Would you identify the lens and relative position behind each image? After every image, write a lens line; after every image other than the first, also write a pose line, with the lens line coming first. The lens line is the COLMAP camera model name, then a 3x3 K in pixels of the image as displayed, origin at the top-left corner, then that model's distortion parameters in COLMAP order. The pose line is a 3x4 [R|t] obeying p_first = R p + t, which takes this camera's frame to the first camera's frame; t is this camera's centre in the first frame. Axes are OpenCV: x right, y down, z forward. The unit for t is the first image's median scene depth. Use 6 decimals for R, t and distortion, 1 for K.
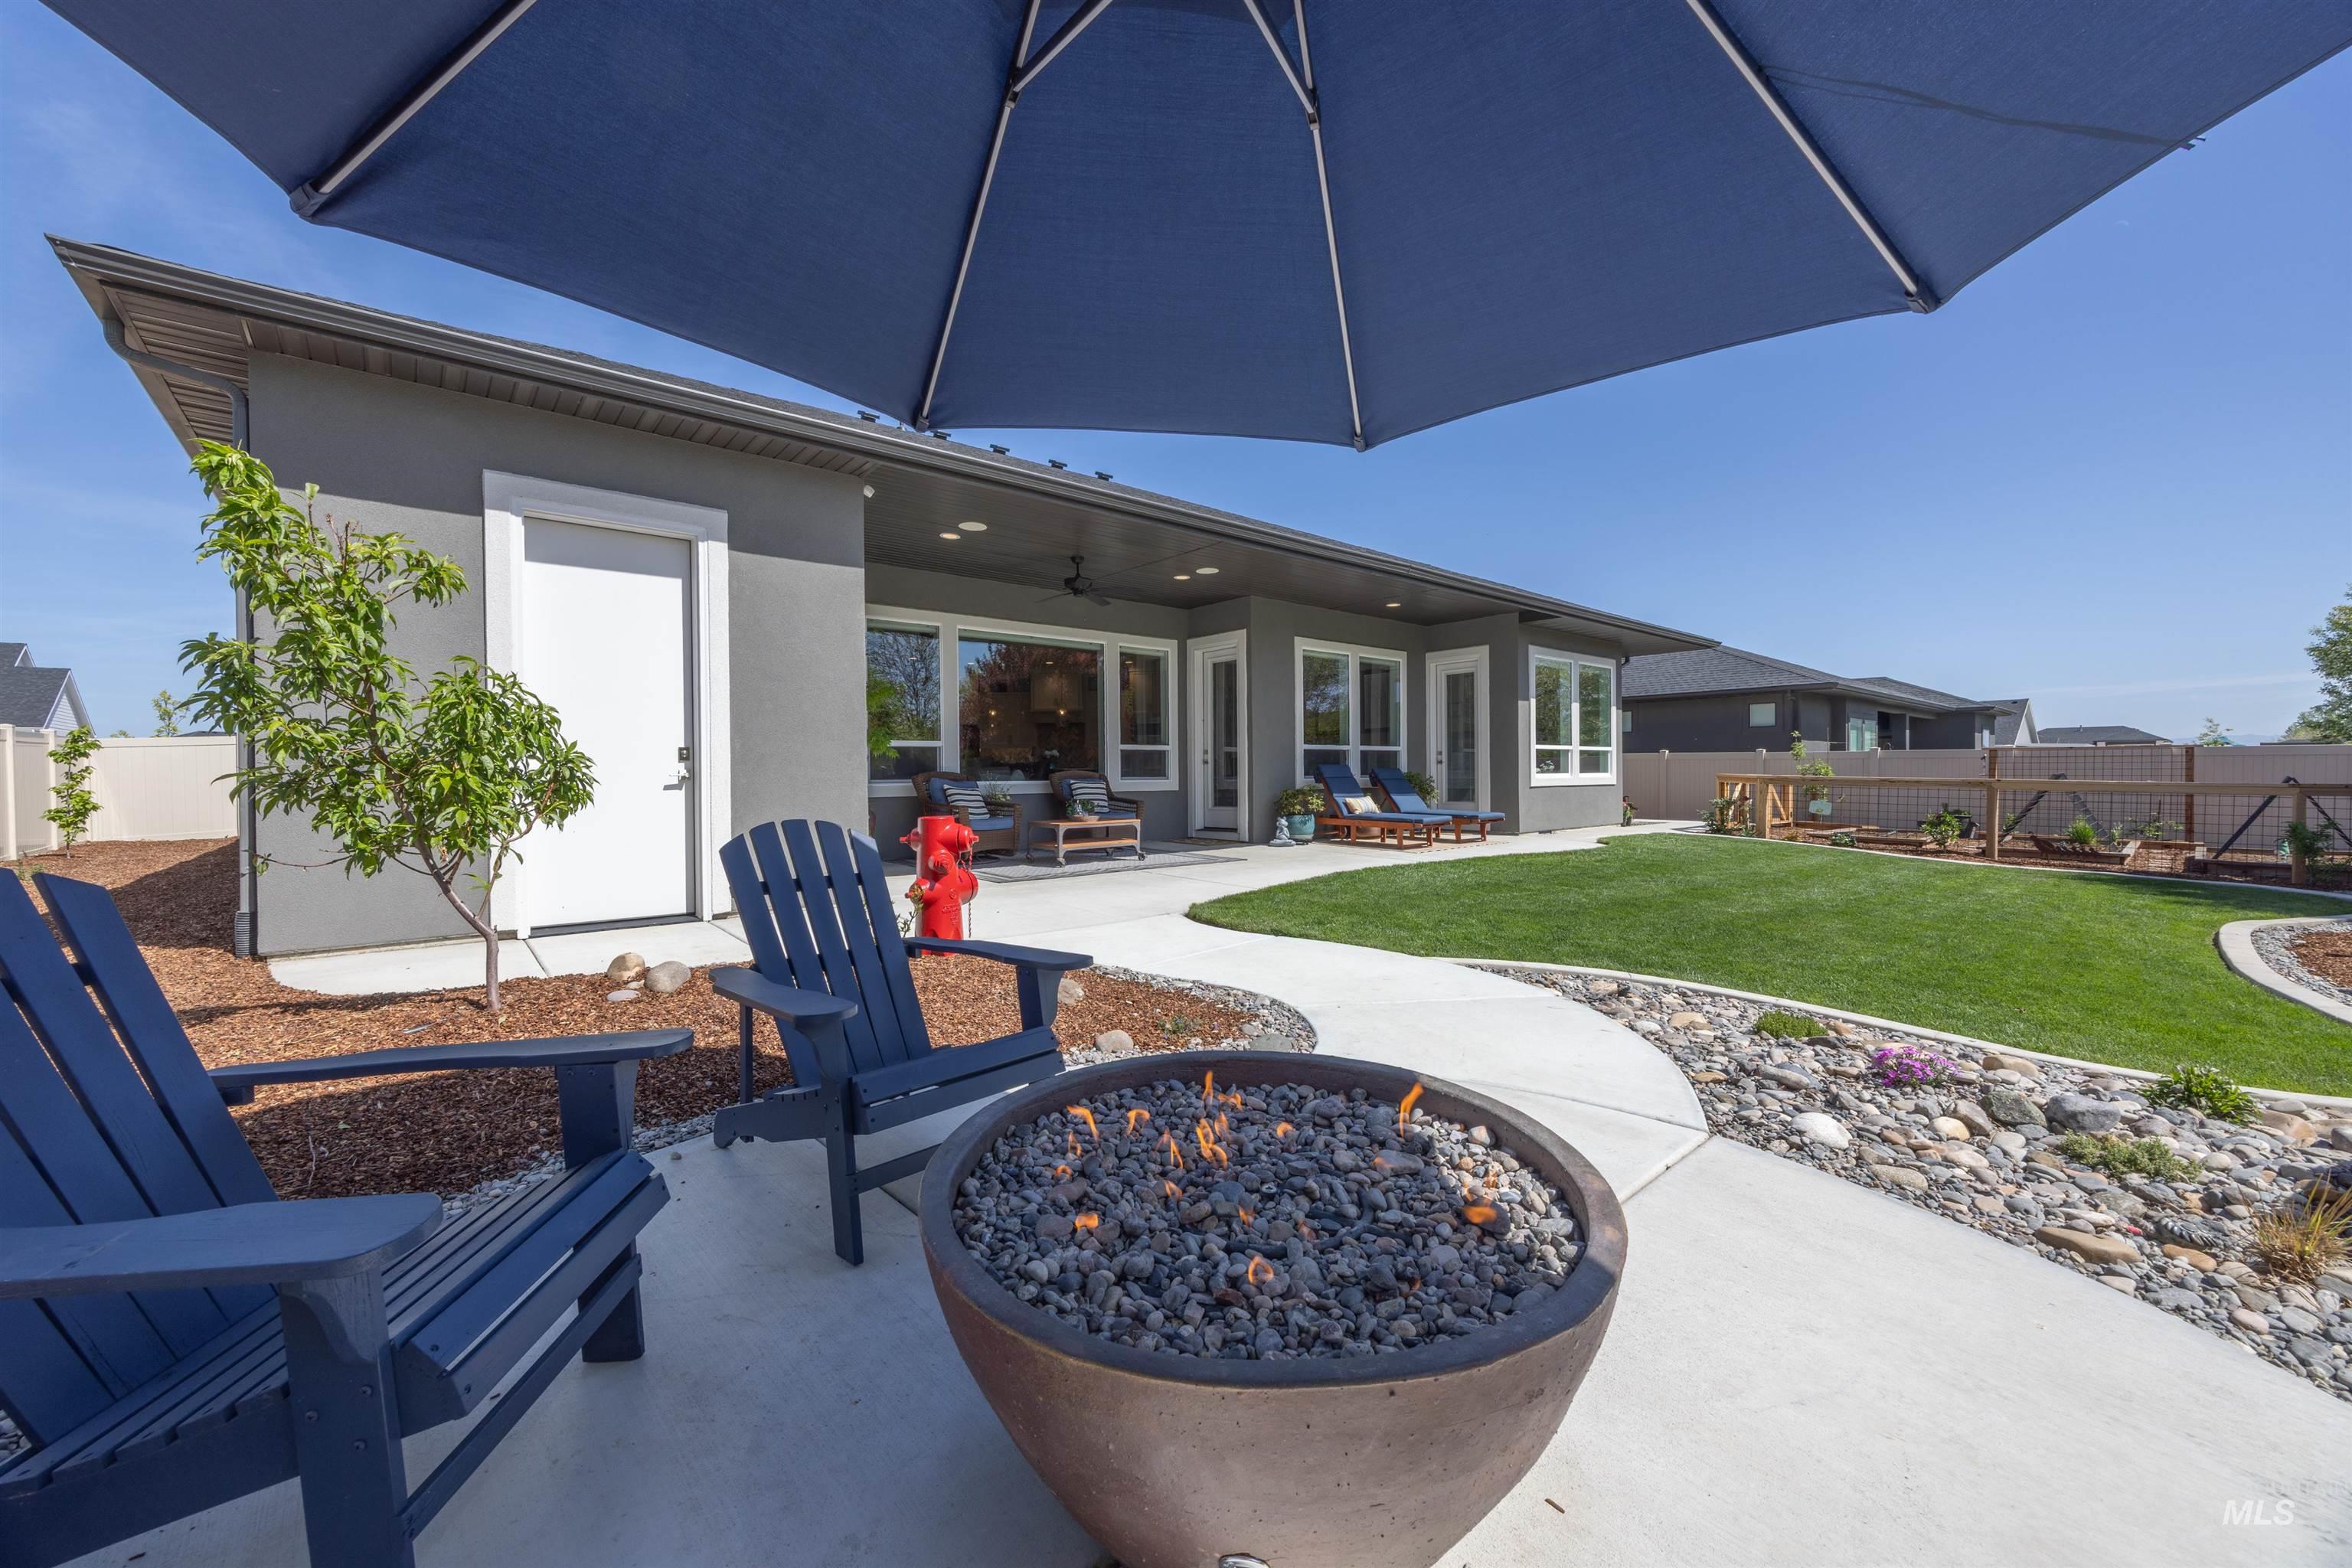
lens RADIAL K [[937.4, 0, 1182.5], [0, 937.4, 784.6], [0, 0, 1]] dist [-0.000183, -0.000100]
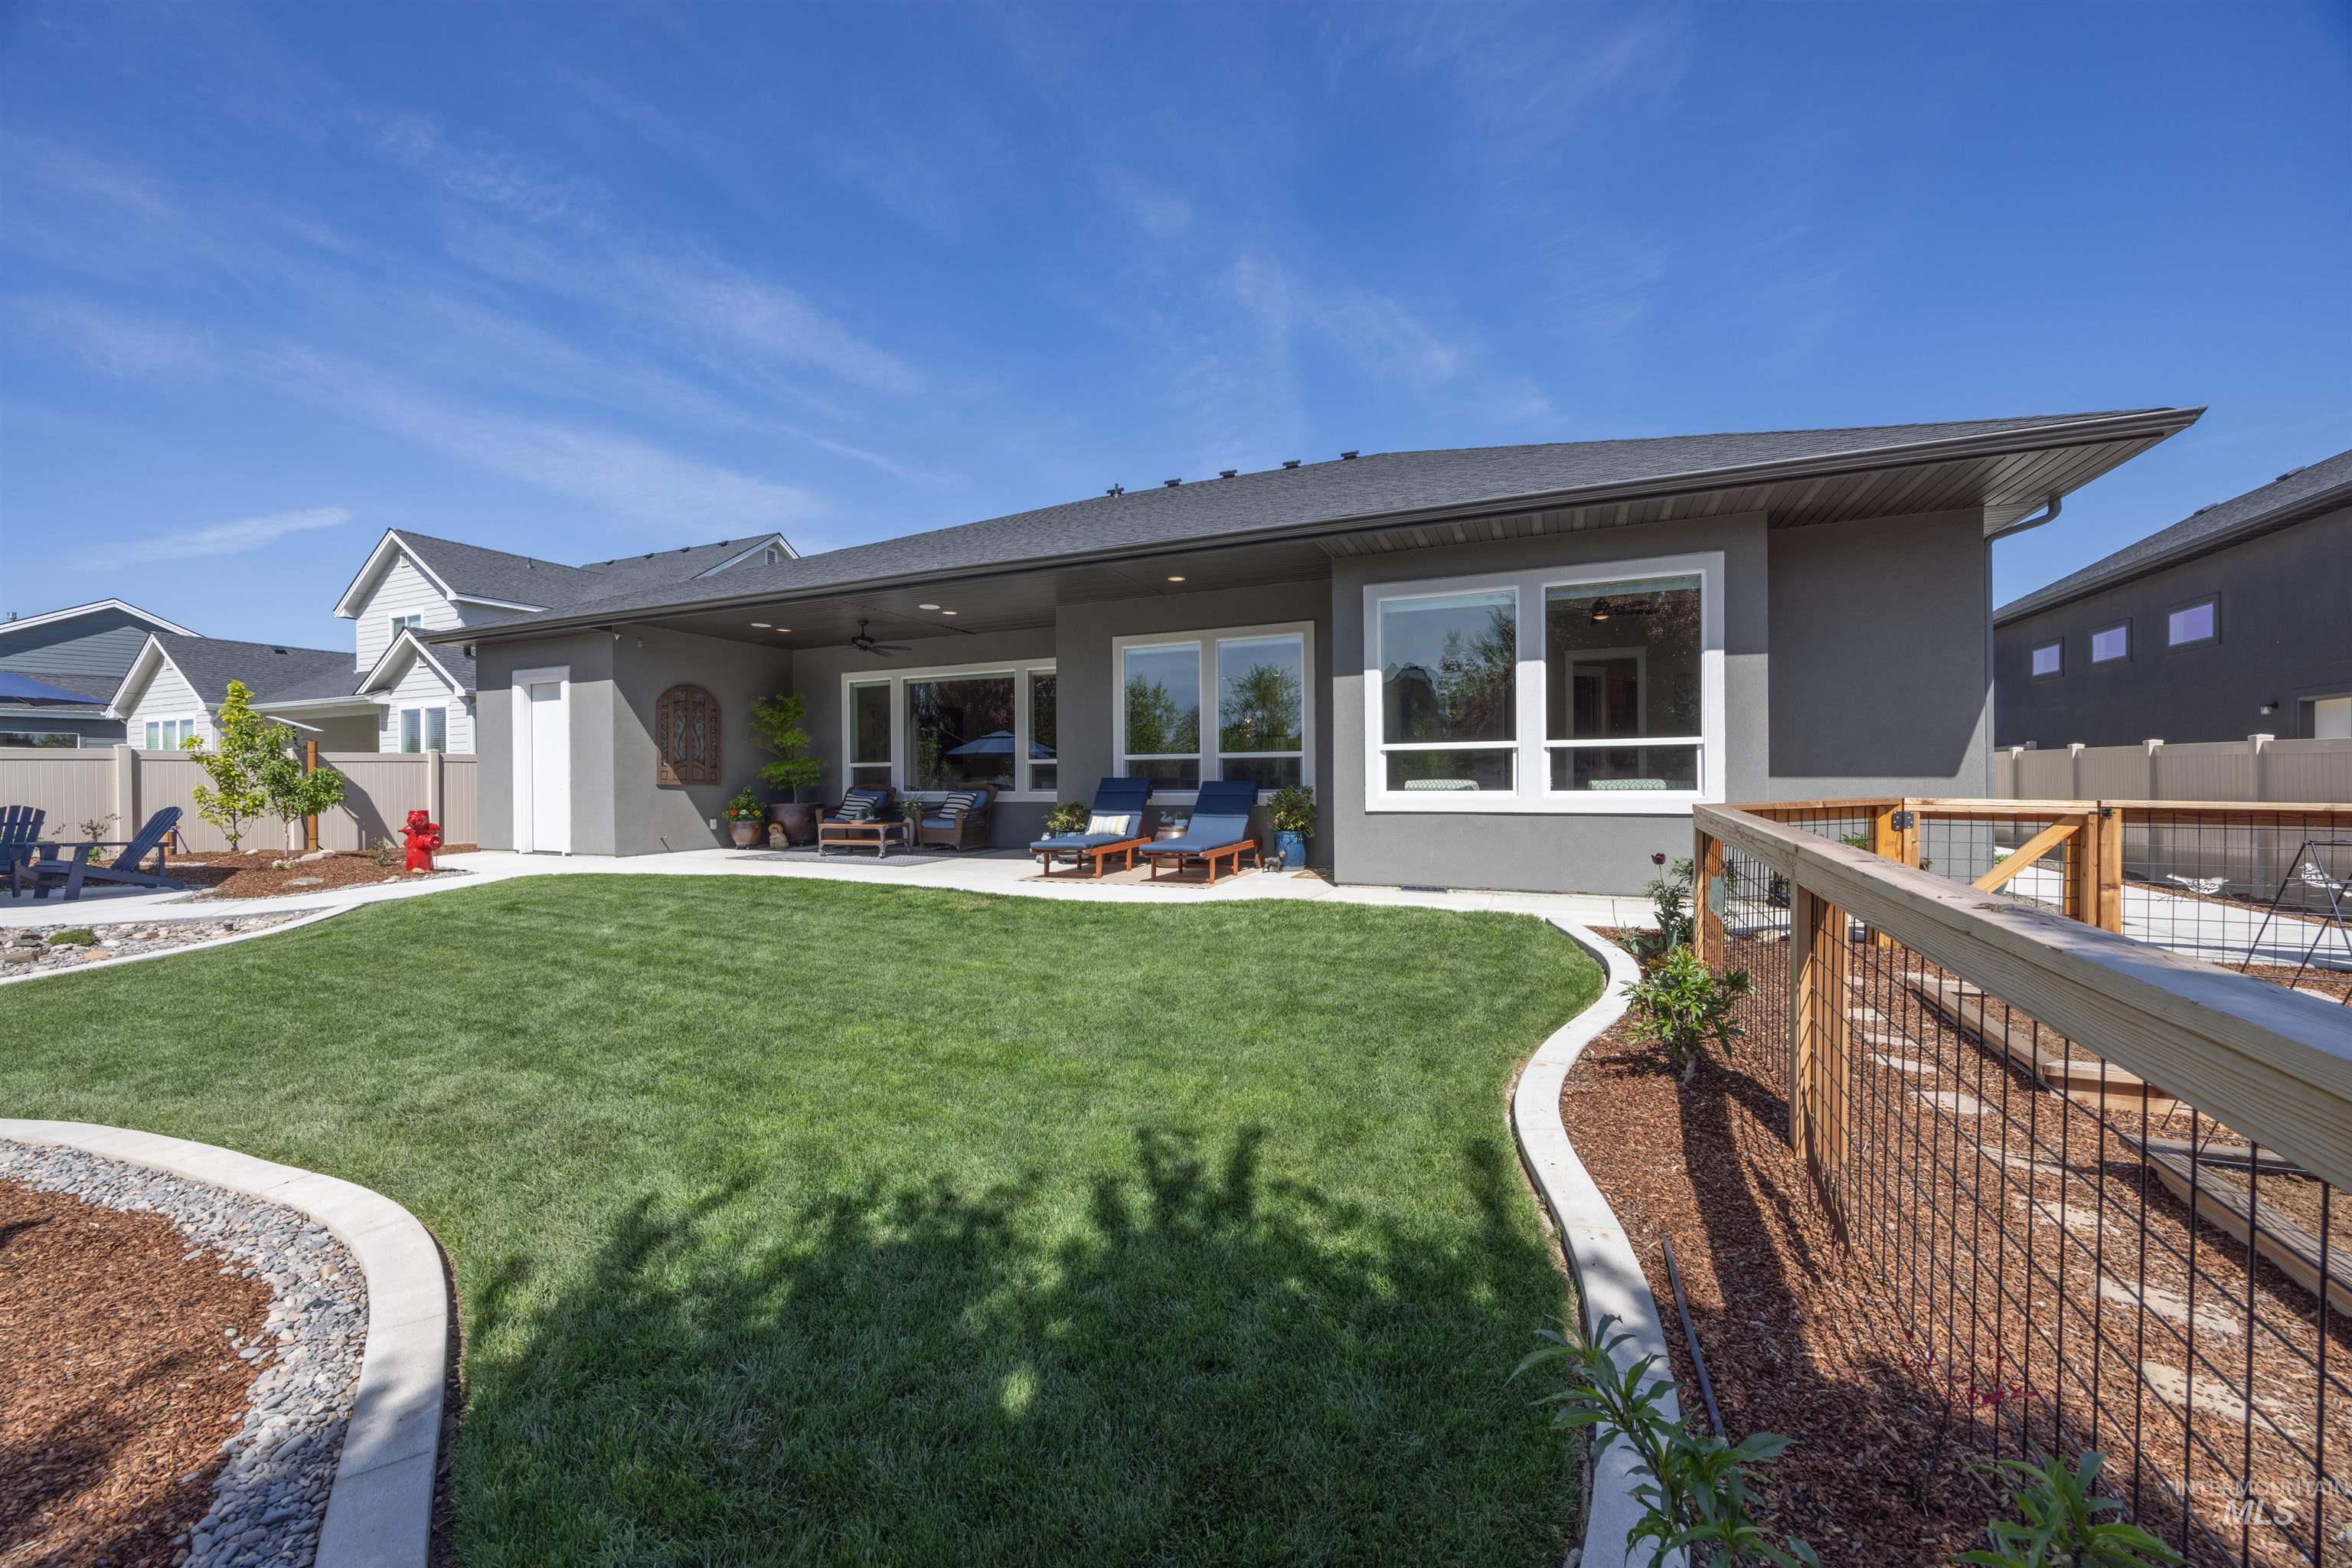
lens RADIAL K [[907.3, 0, 1142.4], [0, 907.3, 793.2], [0, 0, 1]] dist [0.009429, 0.000026]
pose [[0.391358, 0.018603, -0.920050, 1.089932], [-0.005478, 0.999825, 0.017886, -0.025135], [0.920222, -0.001960, 0.391392, 0.780412]]
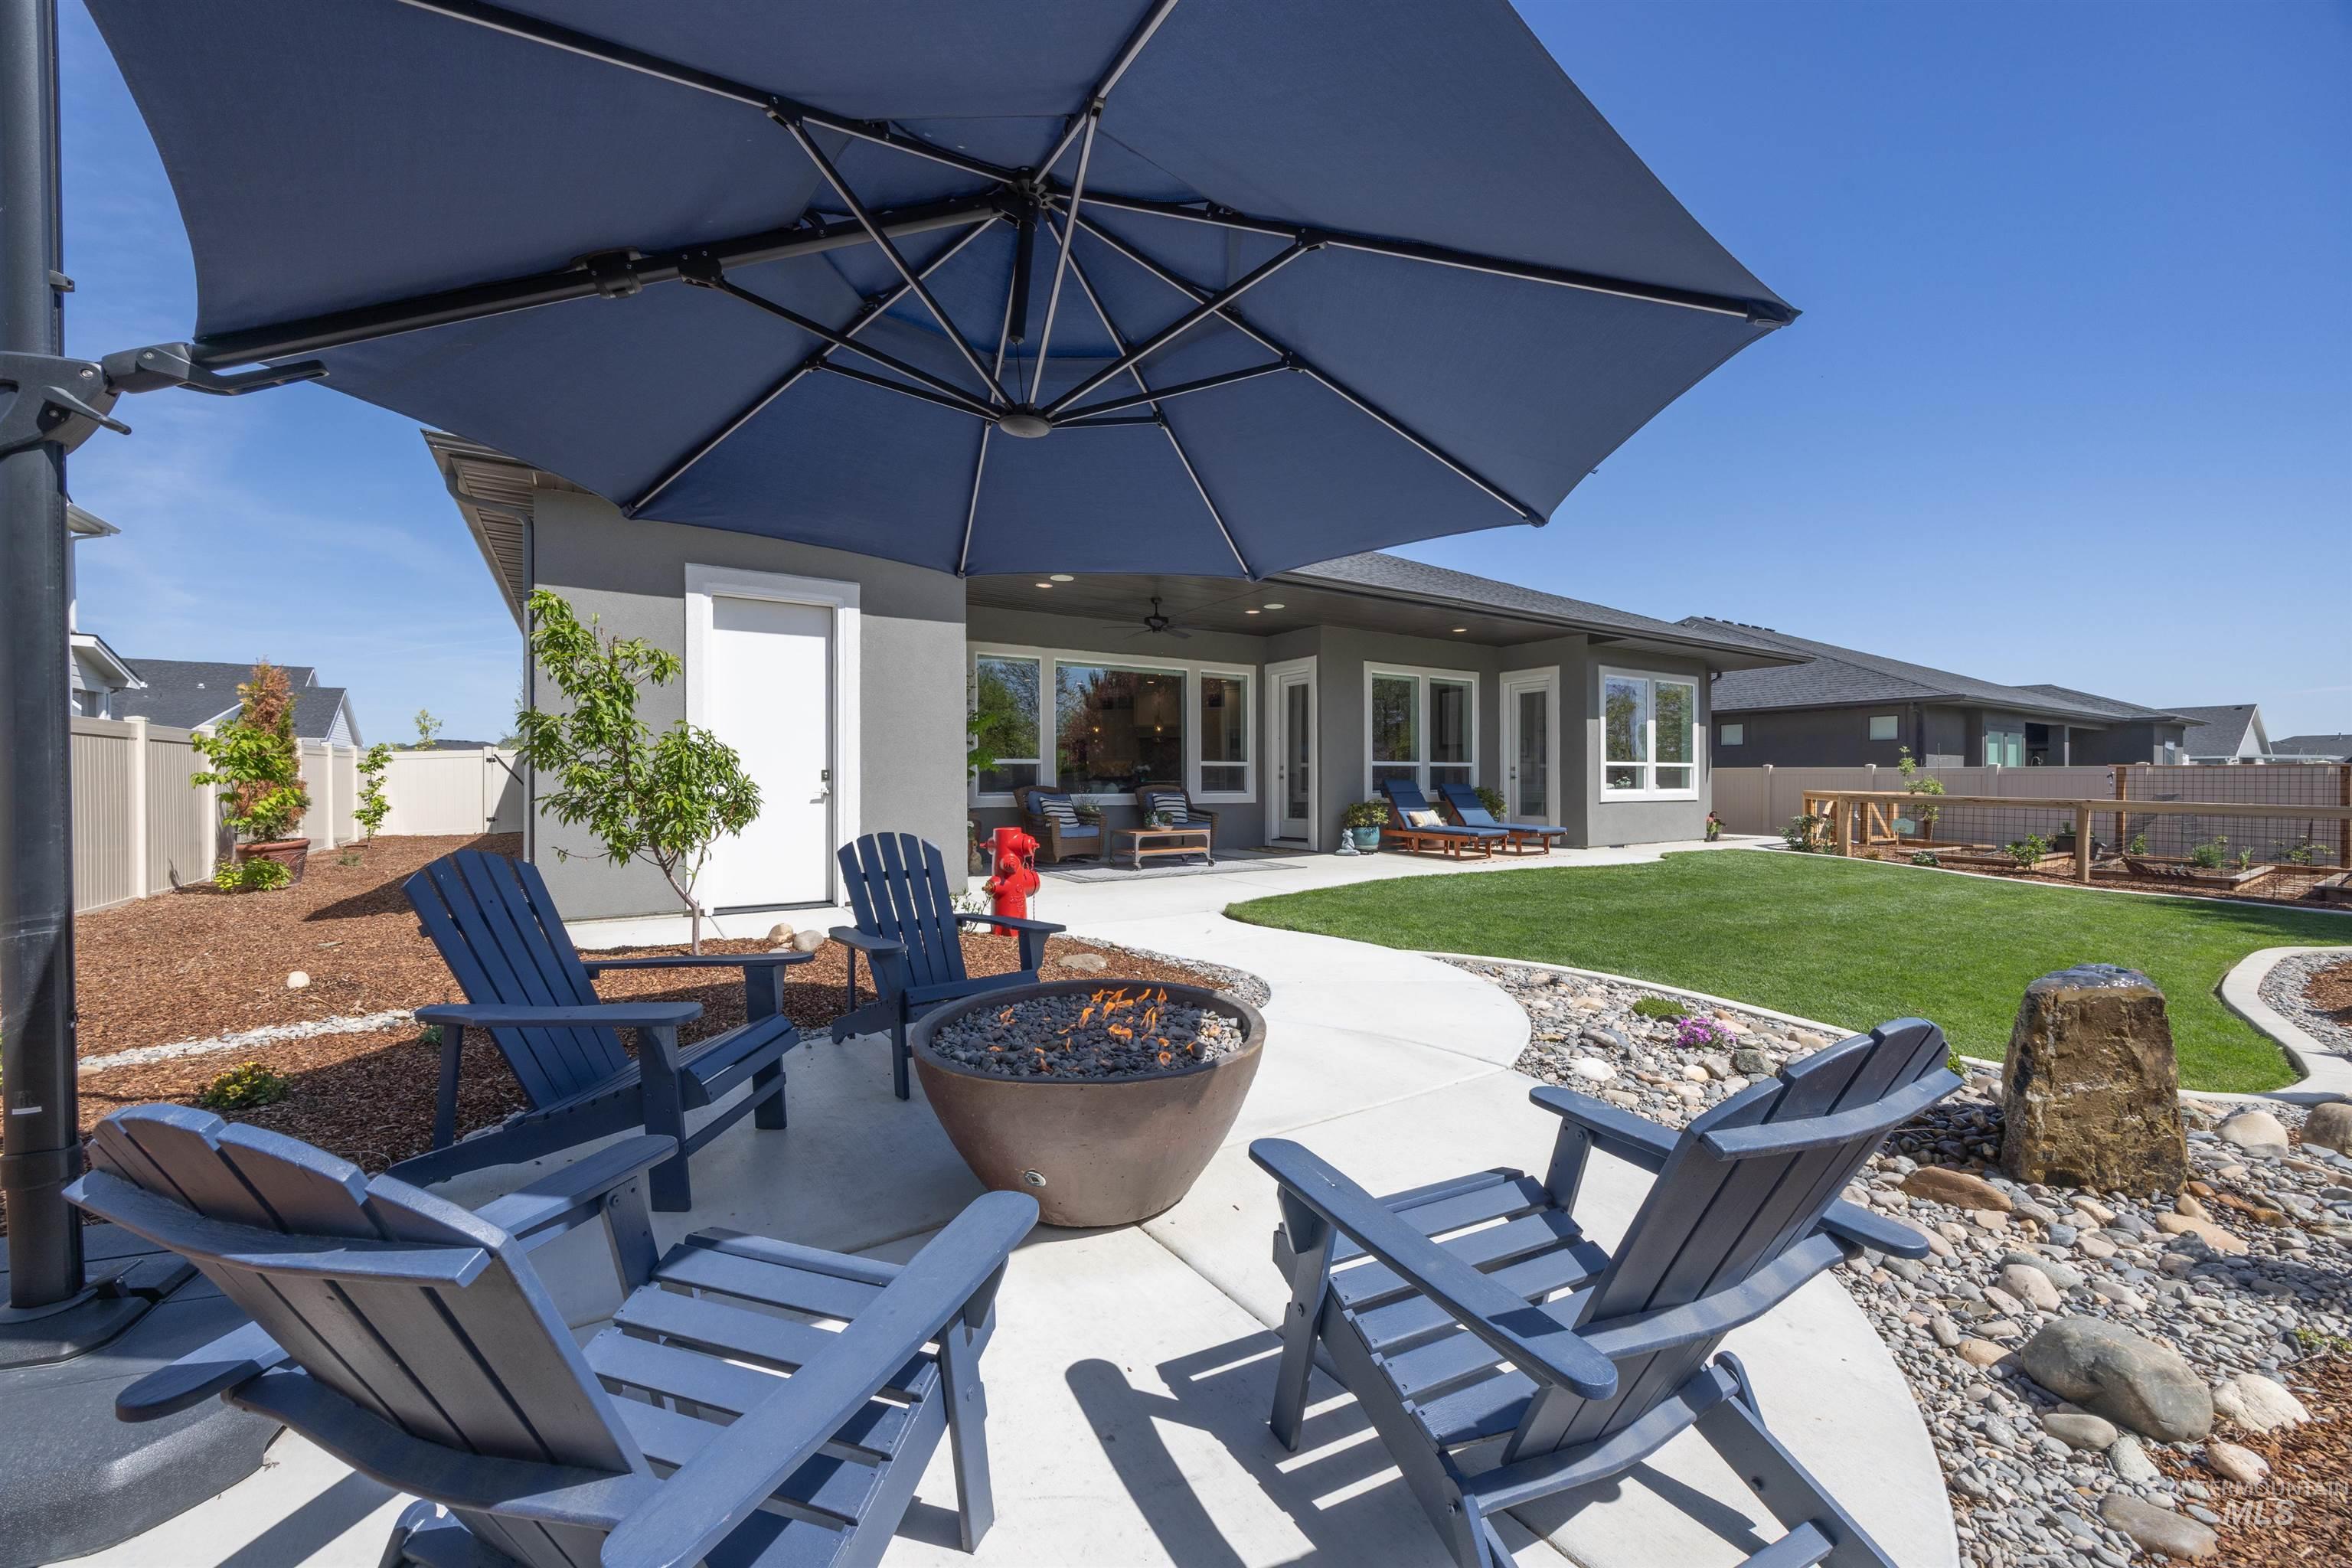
lens RADIAL K [[937.4, 0, 1182.5], [0, 937.4, 784.6], [0, 0, 1]] dist [-0.000183, -0.000100]
pose [[0.991028, 0.006846, -0.133478, 0.065909], [-0.007792, 0.999948, -0.006568, -0.008509], [0.133426, 0.007550, 0.991030, -0.109216]]
